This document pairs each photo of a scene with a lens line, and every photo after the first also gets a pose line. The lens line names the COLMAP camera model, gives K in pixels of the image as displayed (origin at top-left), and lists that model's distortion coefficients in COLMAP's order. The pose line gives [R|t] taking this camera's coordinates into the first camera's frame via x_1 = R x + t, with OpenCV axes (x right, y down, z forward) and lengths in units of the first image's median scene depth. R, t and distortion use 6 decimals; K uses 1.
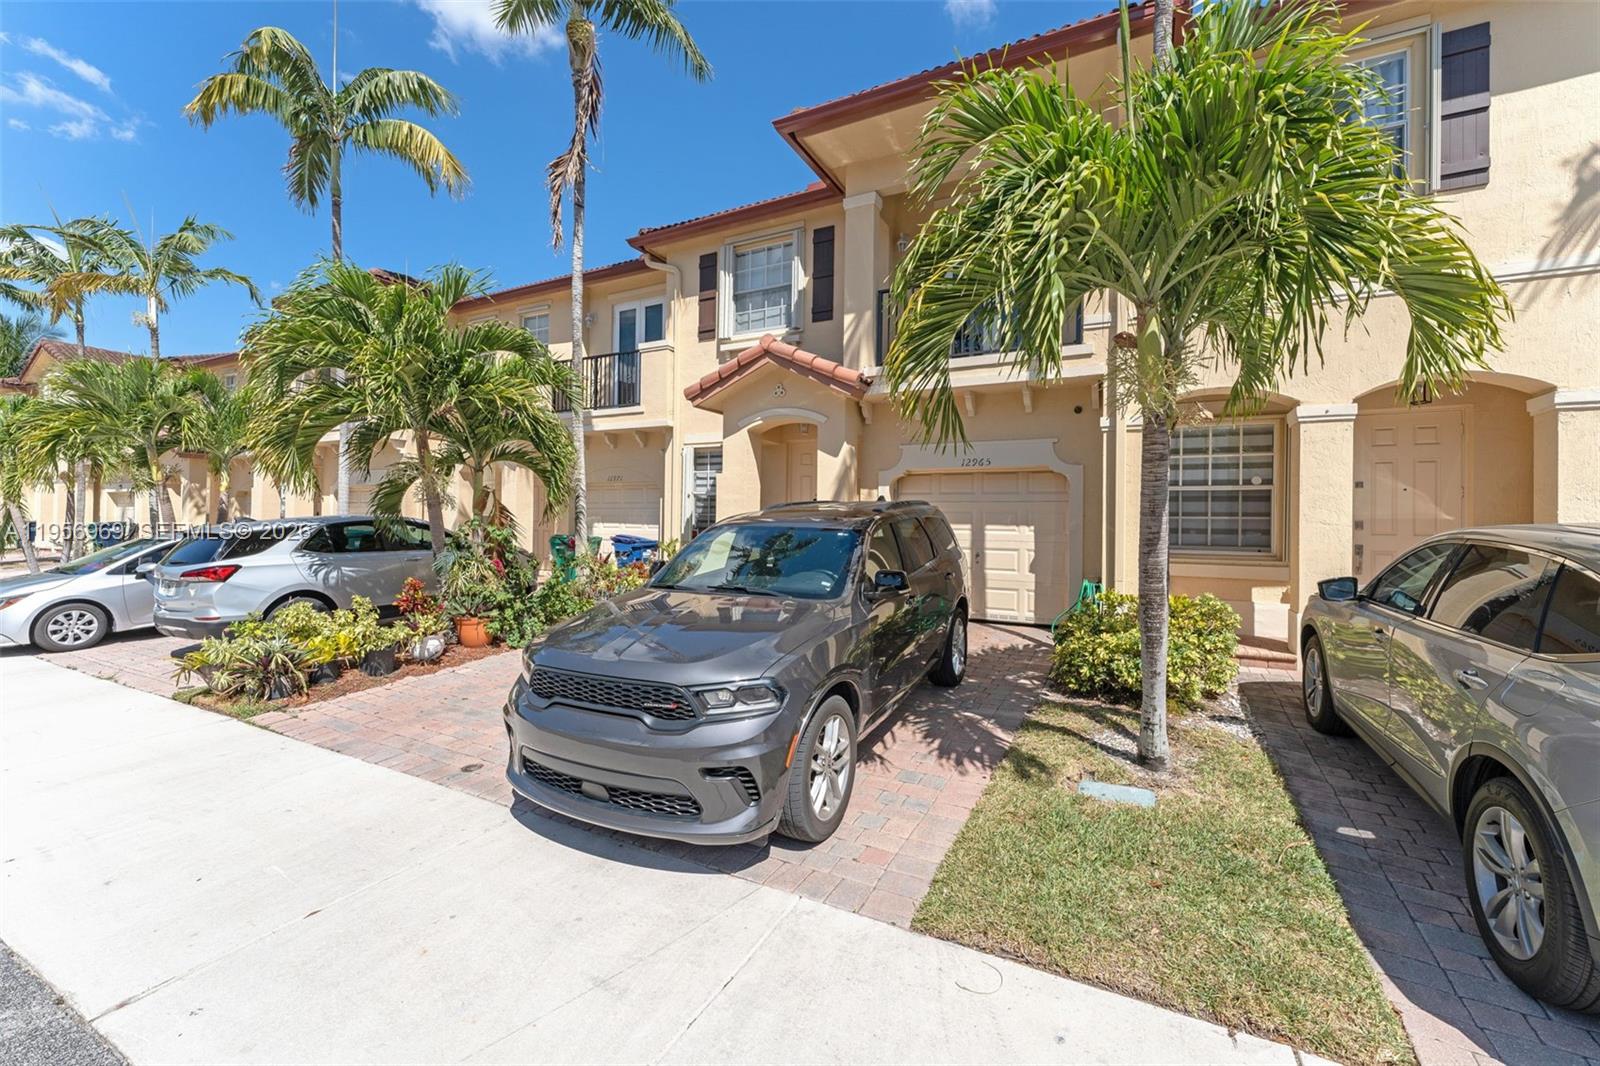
lens RADIAL K [[654.9, 0, 799.6], [0, 654.9, 518.3], [0, 0, 1]] dist [0.000325, 0.000262]
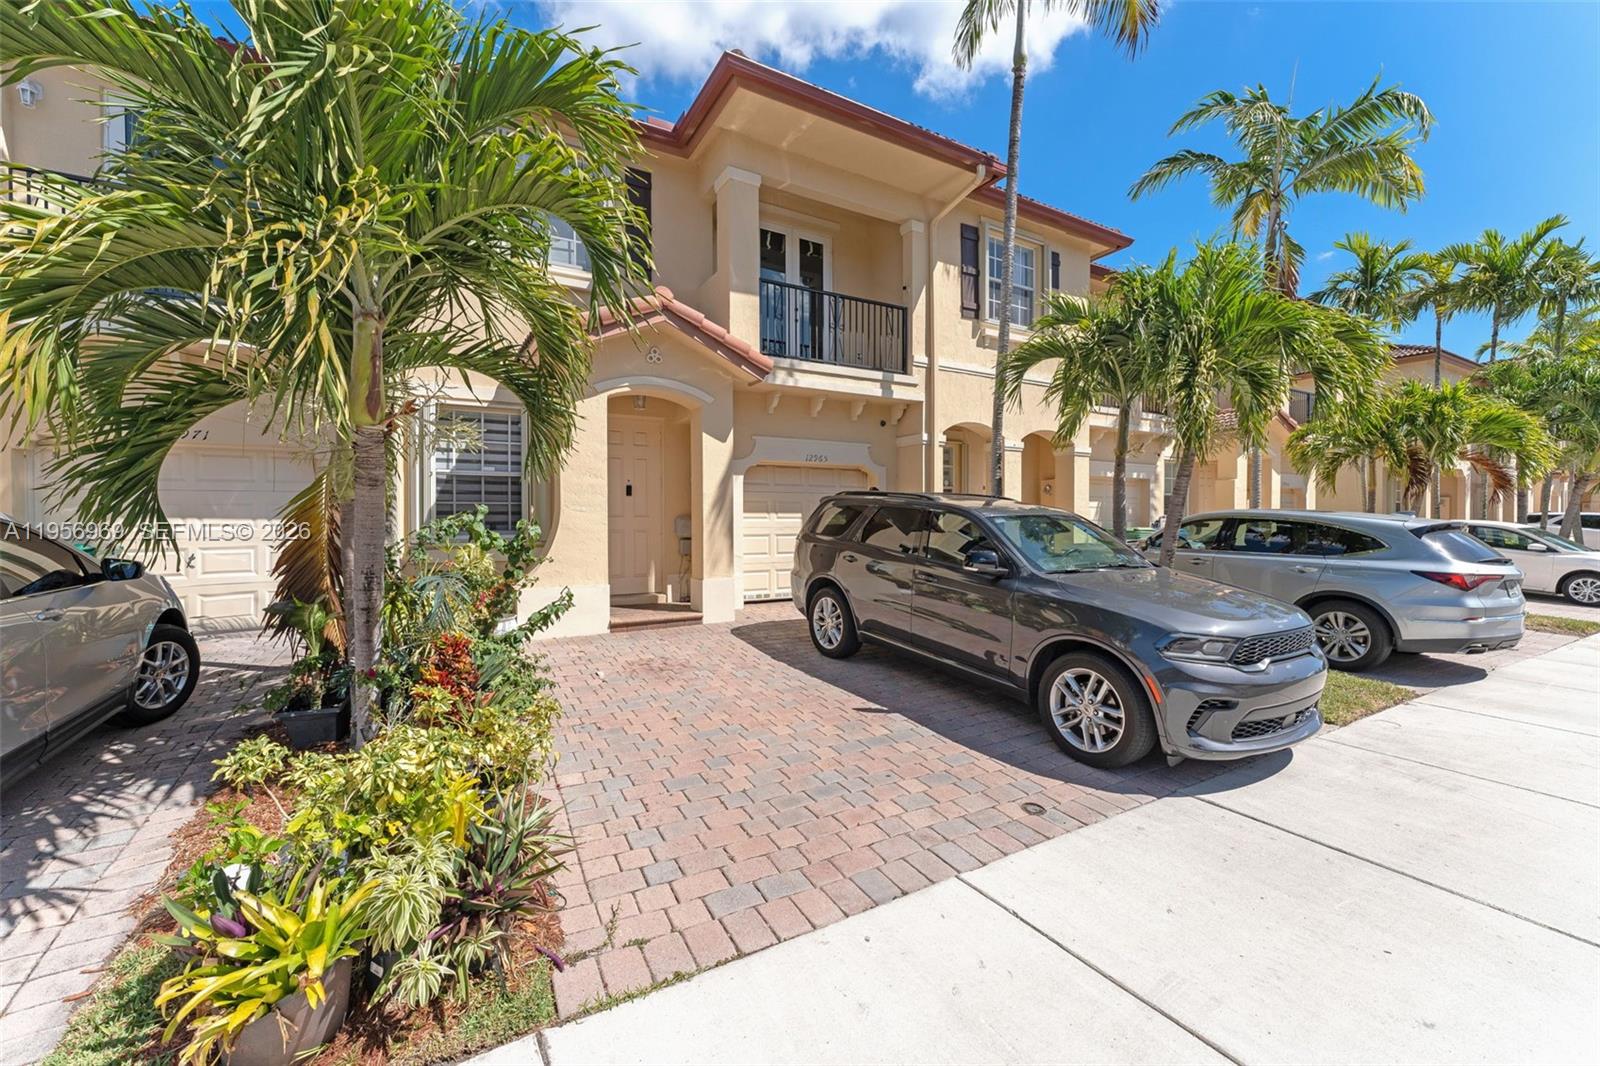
lens RADIAL K [[654.9, 0, 799.6], [0, 654.9, 525.4], [0, 0, 1]] dist [0.000325, 0.000262]
pose [[0.518593, -0.024454, 0.854672, -0.679035], [0.001587, 0.999617, 0.027638, -0.000560], [-0.855020, -0.012977, 0.518433, 0.415799]]
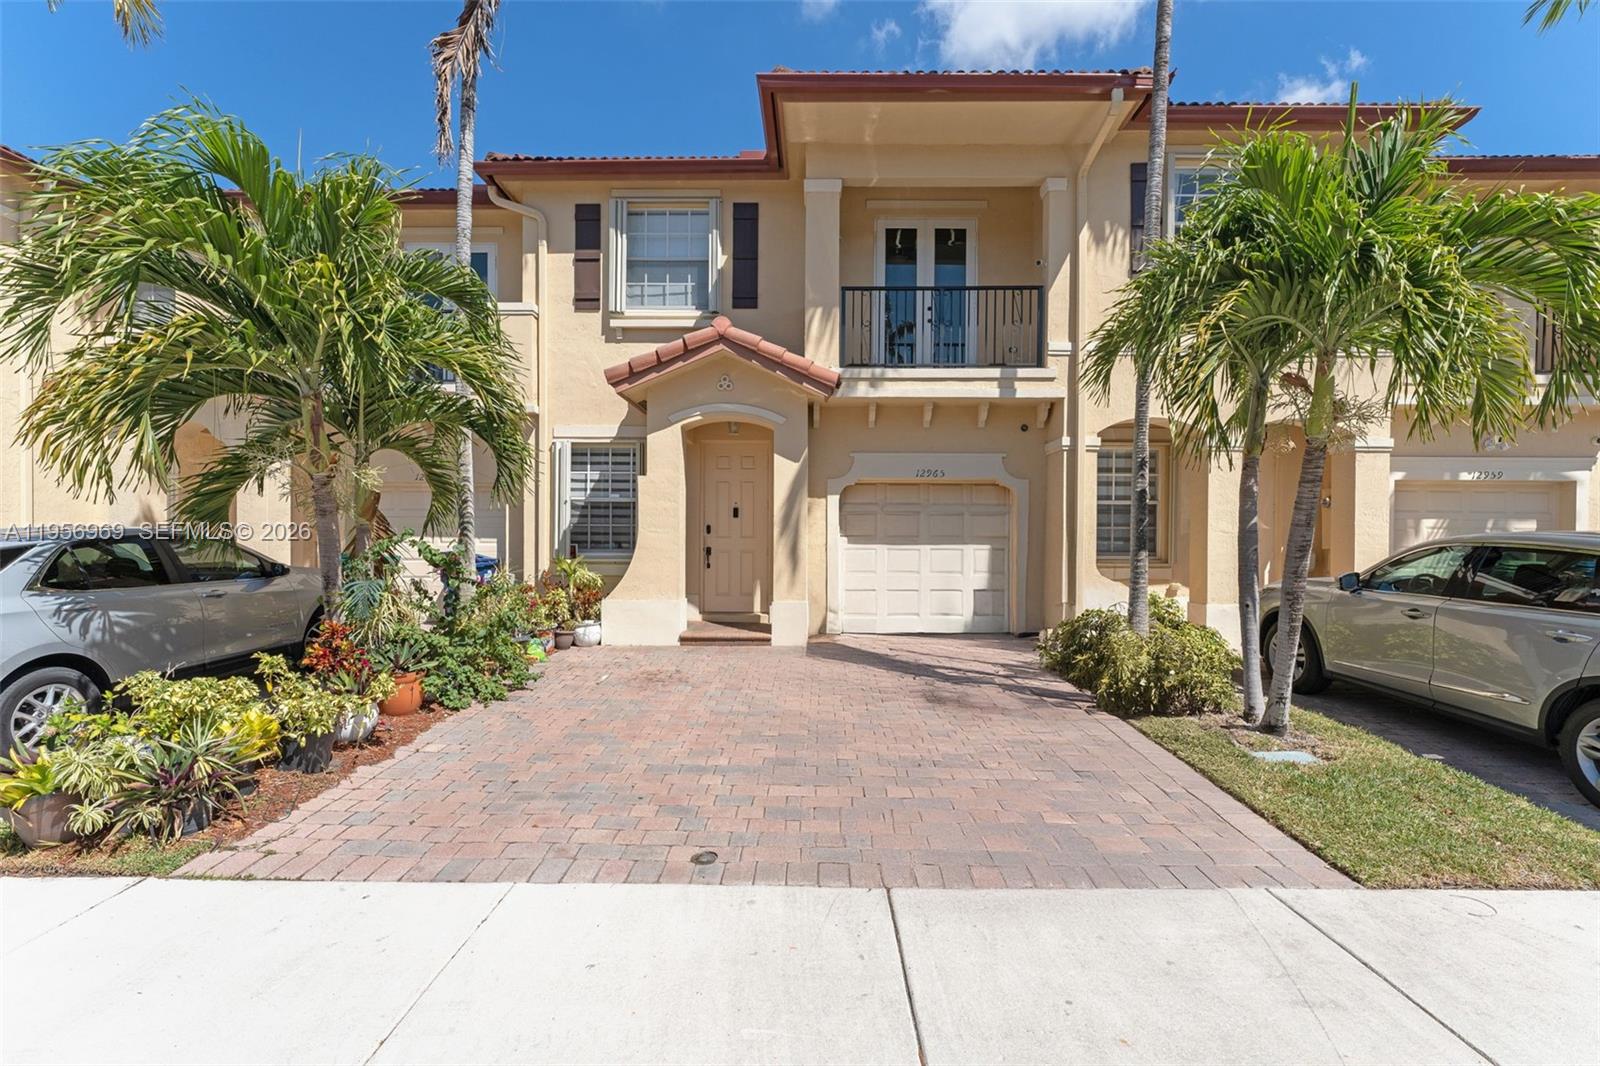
lens RADIAL K [[711.7, 0, 801.7], [0, 711.7, 542.3], [0, 0, 1]] dist [0.001352, 0.000311]
pose [[0.889254, -0.011740, 0.457263, -0.388758], [0.003071, 0.999801, 0.019697, -0.001229], [-0.457403, -0.016111, 0.889114, 0.109086]]
